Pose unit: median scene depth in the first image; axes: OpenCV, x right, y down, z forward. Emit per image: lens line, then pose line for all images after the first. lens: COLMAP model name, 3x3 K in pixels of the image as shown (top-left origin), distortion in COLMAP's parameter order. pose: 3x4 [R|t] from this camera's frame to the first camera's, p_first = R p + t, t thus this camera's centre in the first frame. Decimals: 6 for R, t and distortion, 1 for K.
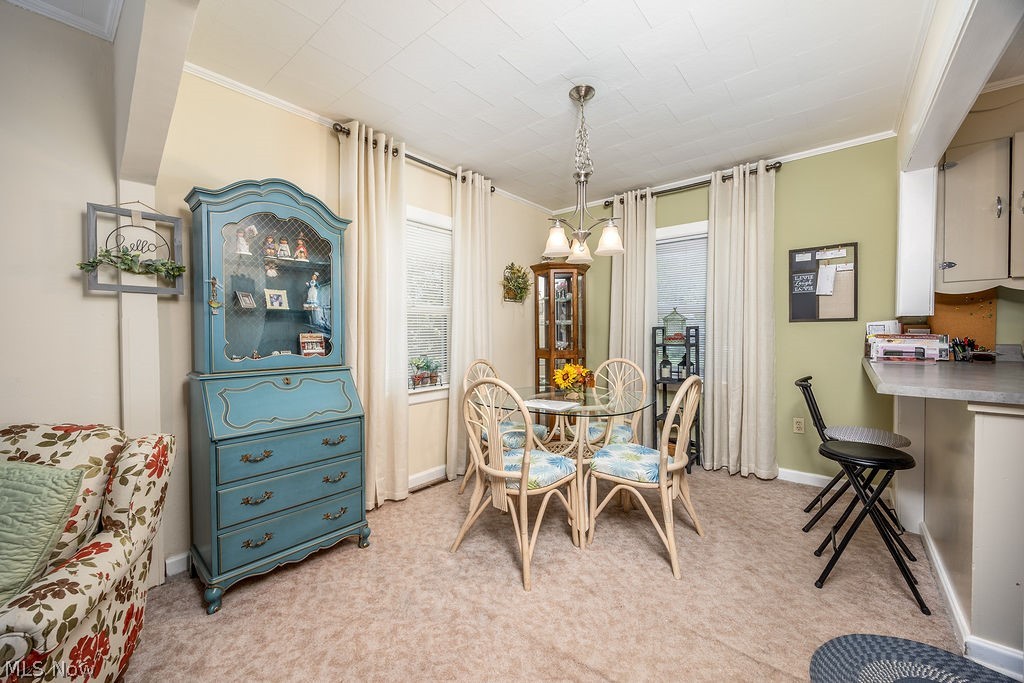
lens RADIAL K [[396.5, 0, 513.4], [0, 396.5, 340.2], [0, 0, 1]] dist [-0.008599, 0.000258]
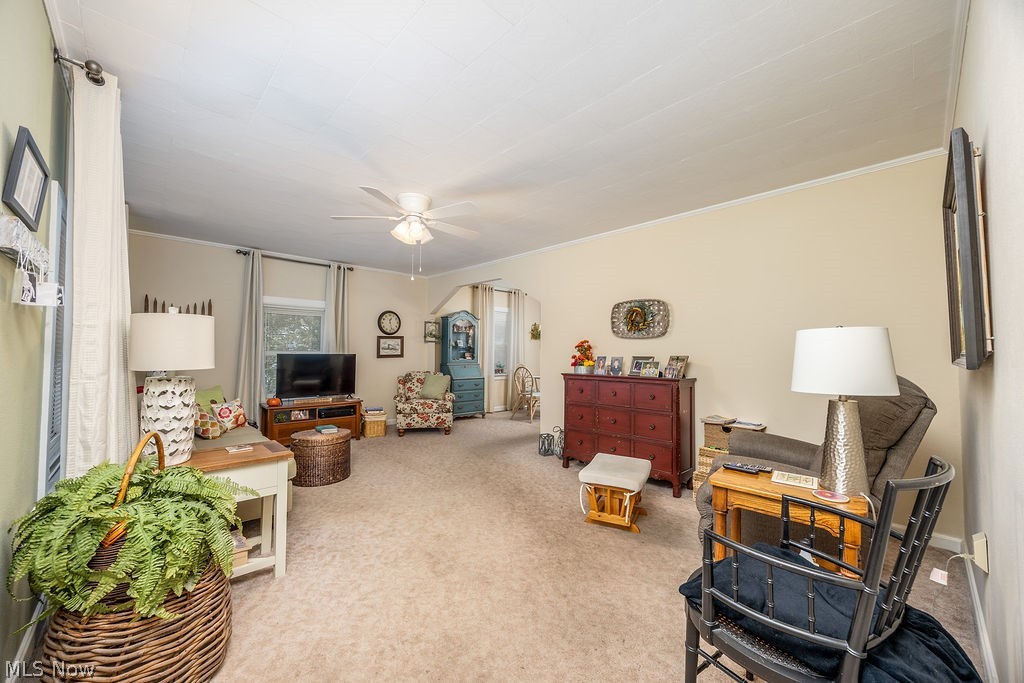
lens RADIAL K [[396.5, 0, 514.5], [0, 396.5, 340.0], [0, 0, 1]] dist [-0.008599, 0.000258]
pose [[0.993356, 0.001407, -0.115074, 0.235161], [-0.007502, 0.998590, -0.052552, 0.045012], [0.114838, 0.053066, 0.991966, -2.139334]]
